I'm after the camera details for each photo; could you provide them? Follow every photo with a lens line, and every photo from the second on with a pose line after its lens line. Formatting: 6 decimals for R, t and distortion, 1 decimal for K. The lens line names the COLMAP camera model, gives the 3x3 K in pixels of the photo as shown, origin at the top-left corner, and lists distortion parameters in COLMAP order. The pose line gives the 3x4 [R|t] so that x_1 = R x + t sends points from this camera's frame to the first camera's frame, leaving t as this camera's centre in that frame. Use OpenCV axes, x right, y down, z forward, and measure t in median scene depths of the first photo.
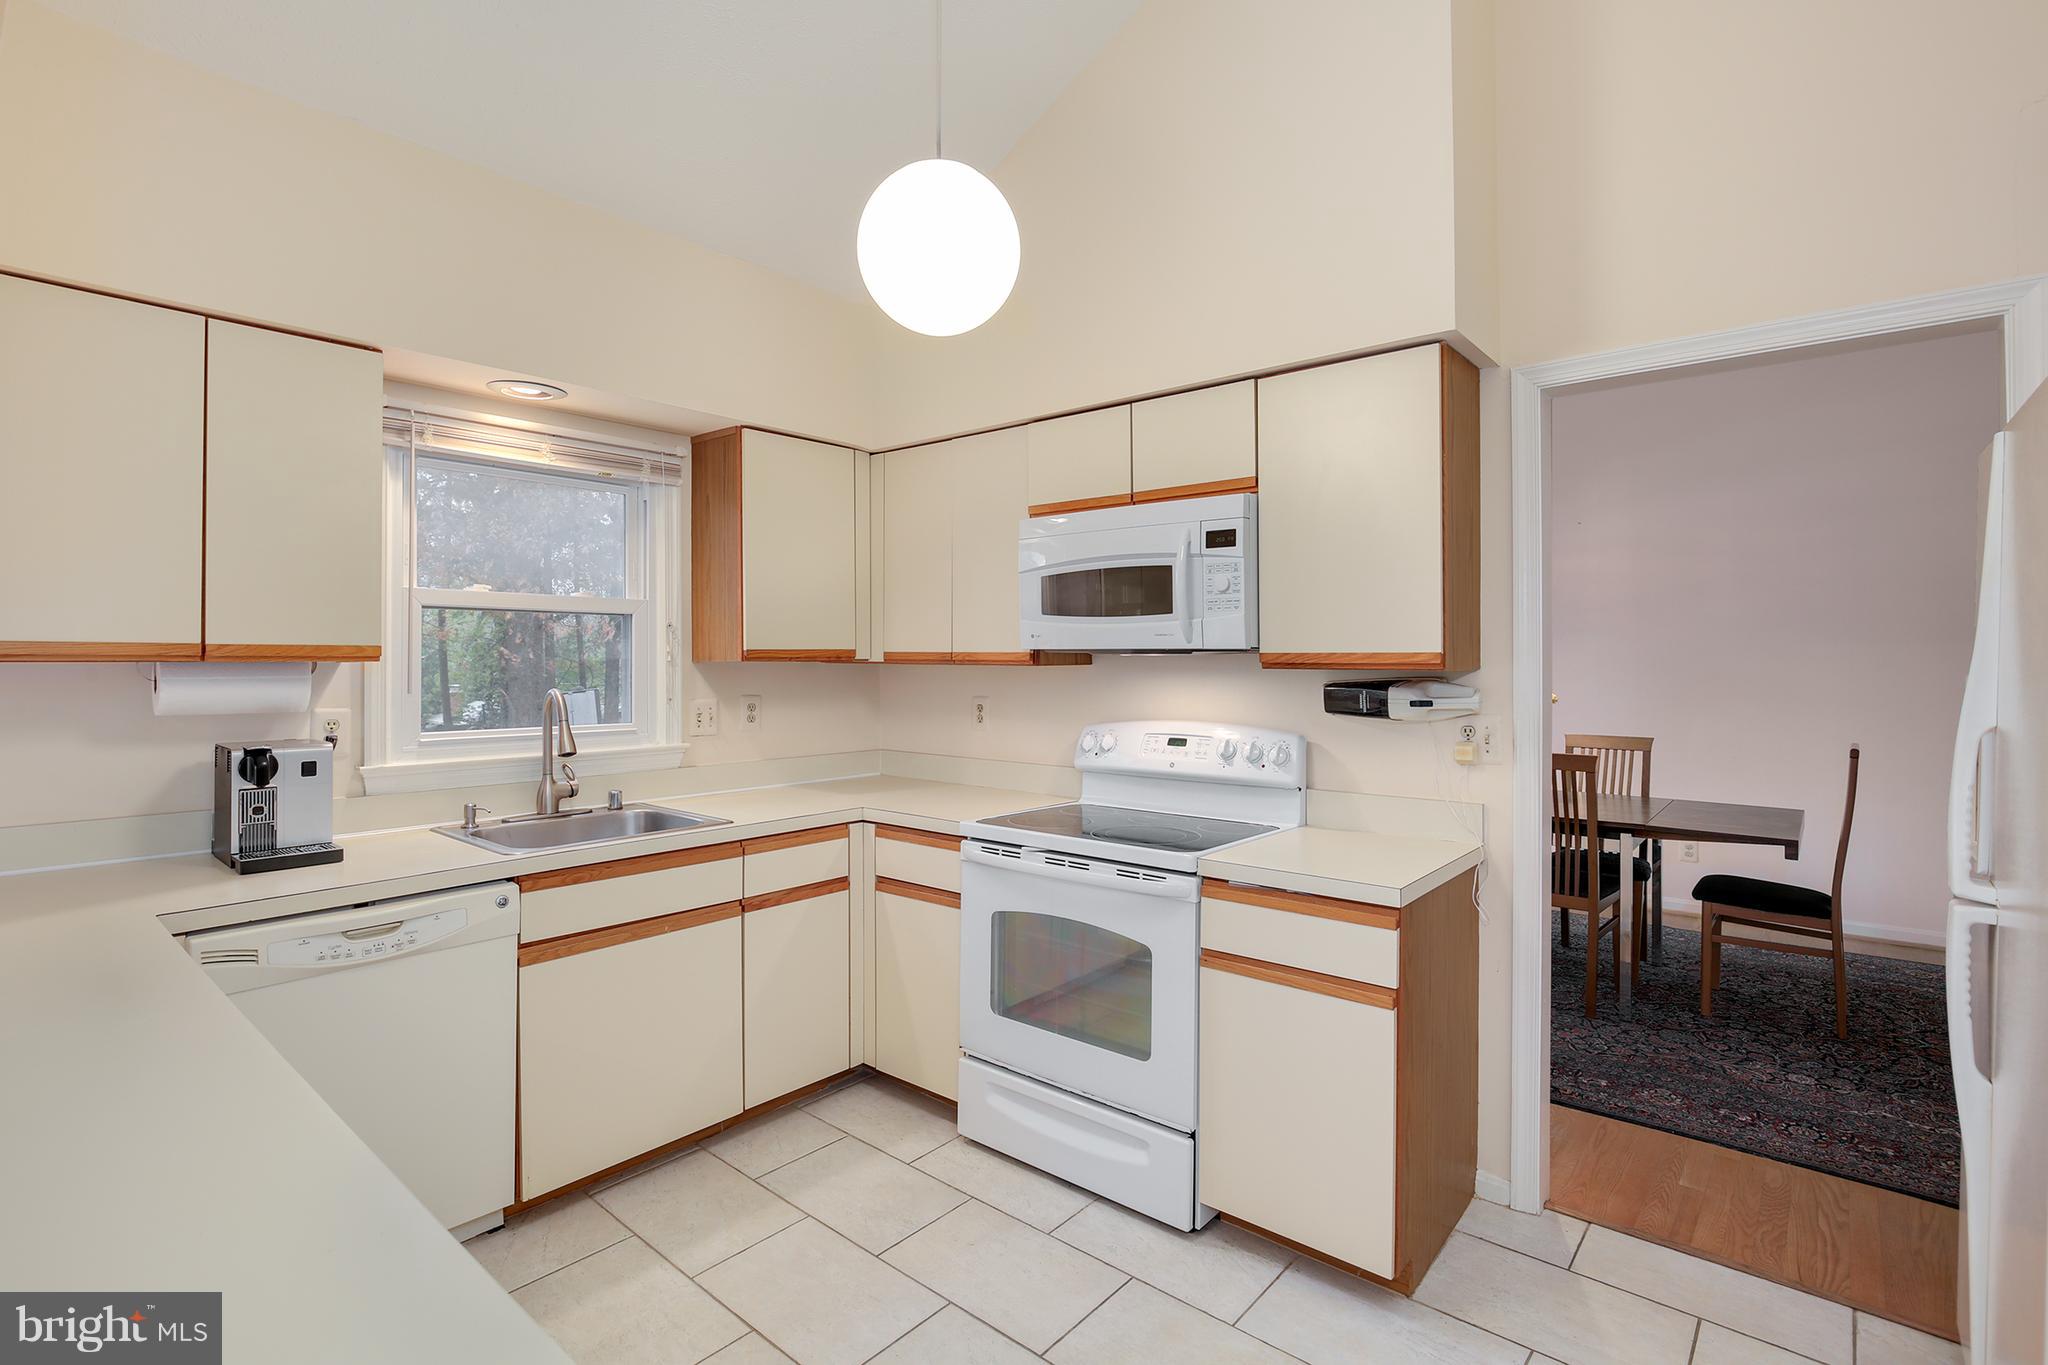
lens RADIAL K [[949.9, 0, 1017.8], [0, 949.9, 654.4], [0, 0, 1]] dist [-0.027082, 0.002837]
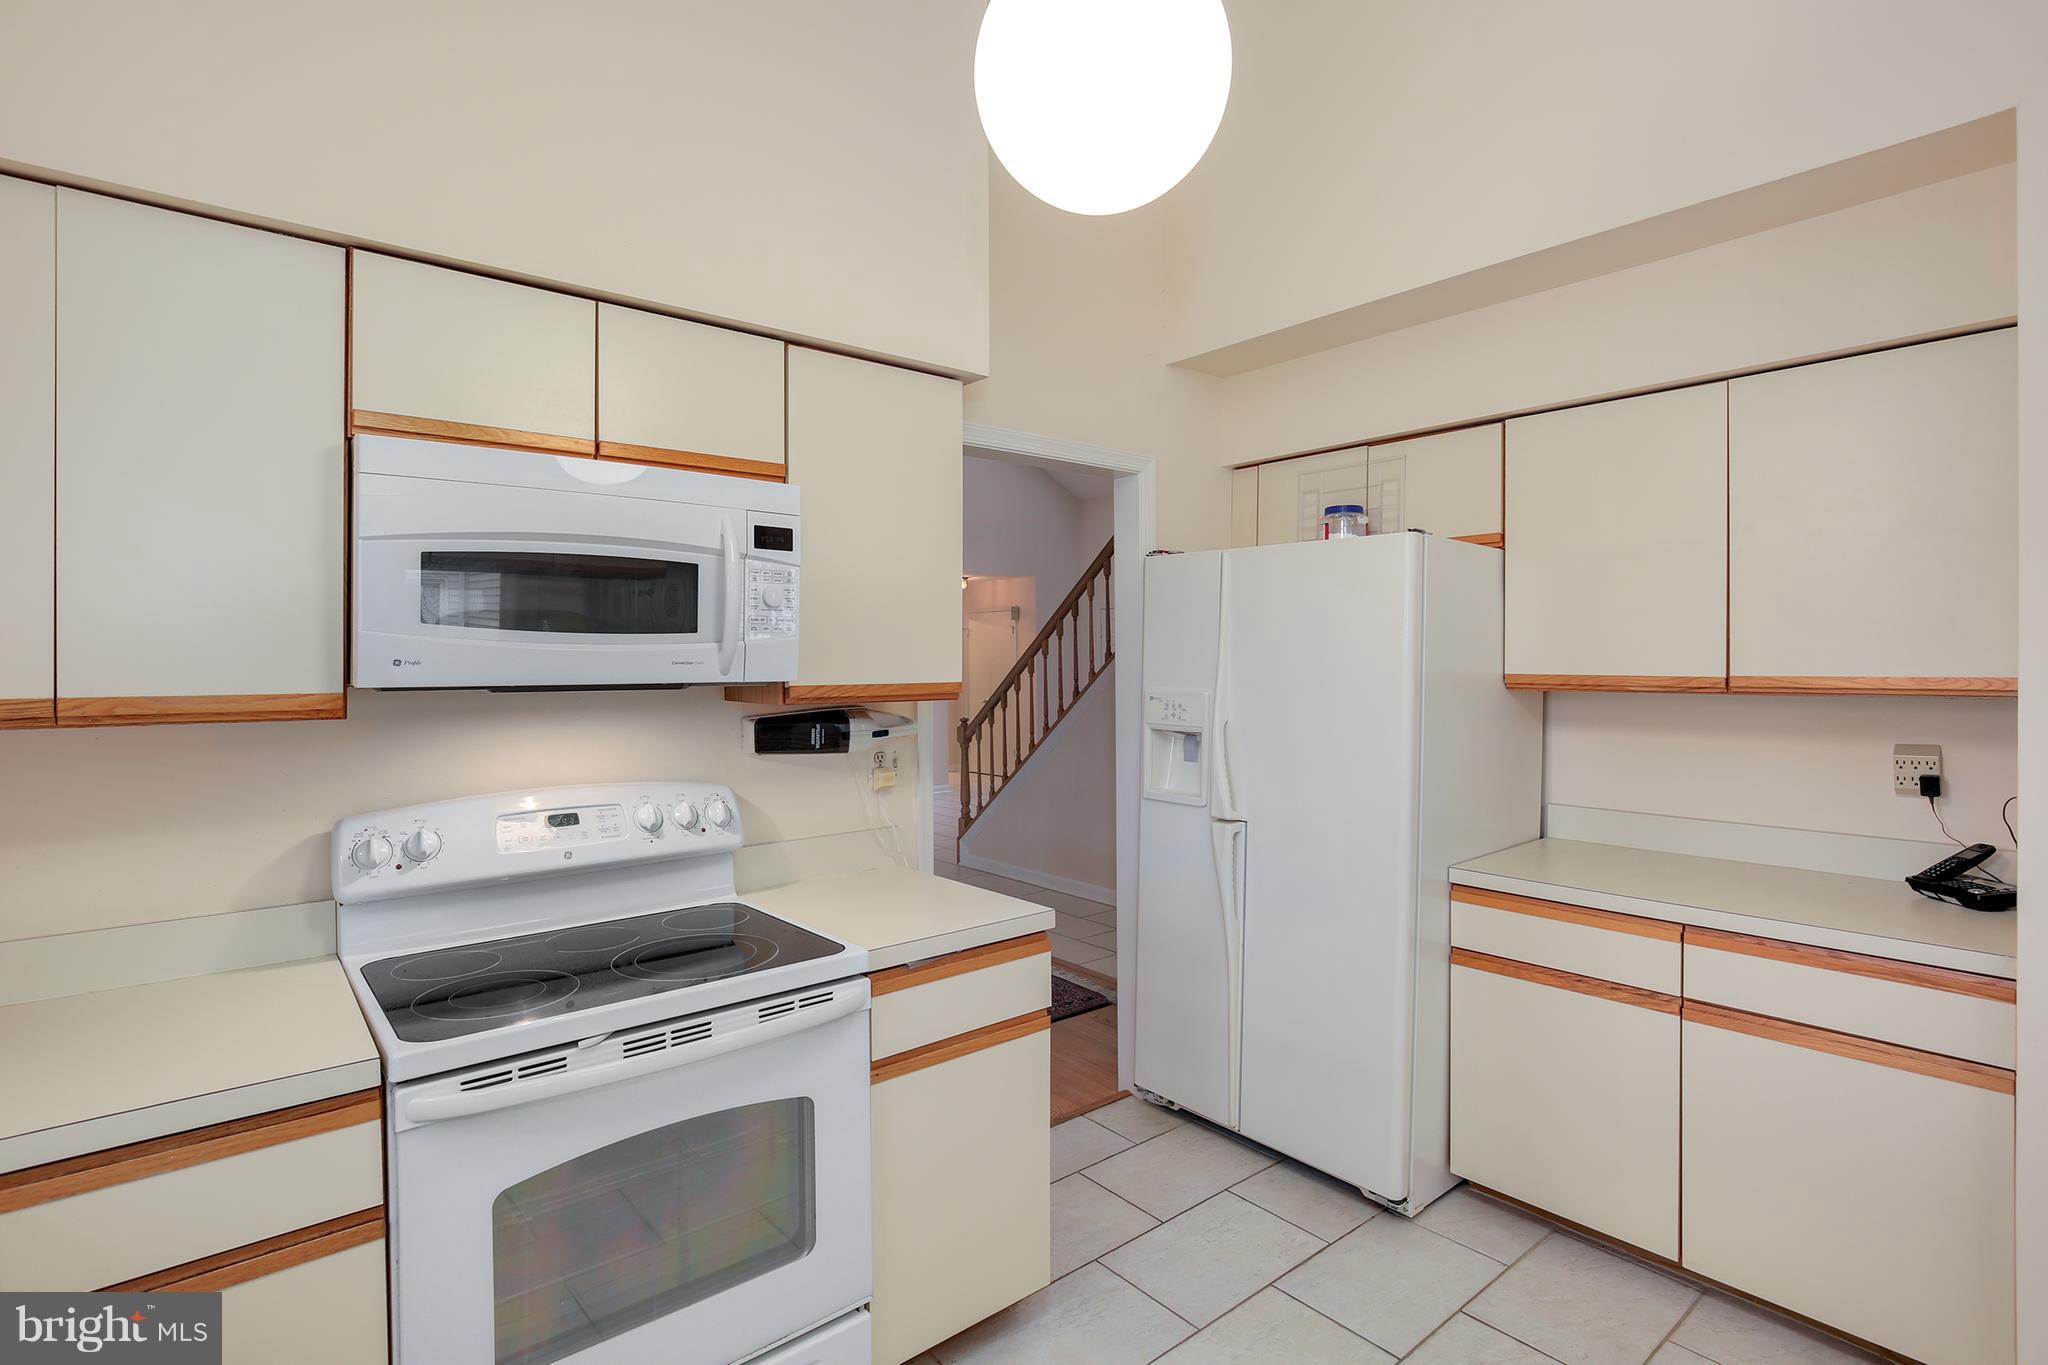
lens RADIAL K [[998.0, 0, 1027.7], [0, 998.0, 661.9], [0, 0, 1]] dist [-0.018342, 0.000143]
pose [[0.155095, -0.008443, 0.987863, -0.507134], [-0.006152, 0.999936, 0.009512, -0.029190], [-0.987880, -0.007553, 0.155033, 0.621866]]
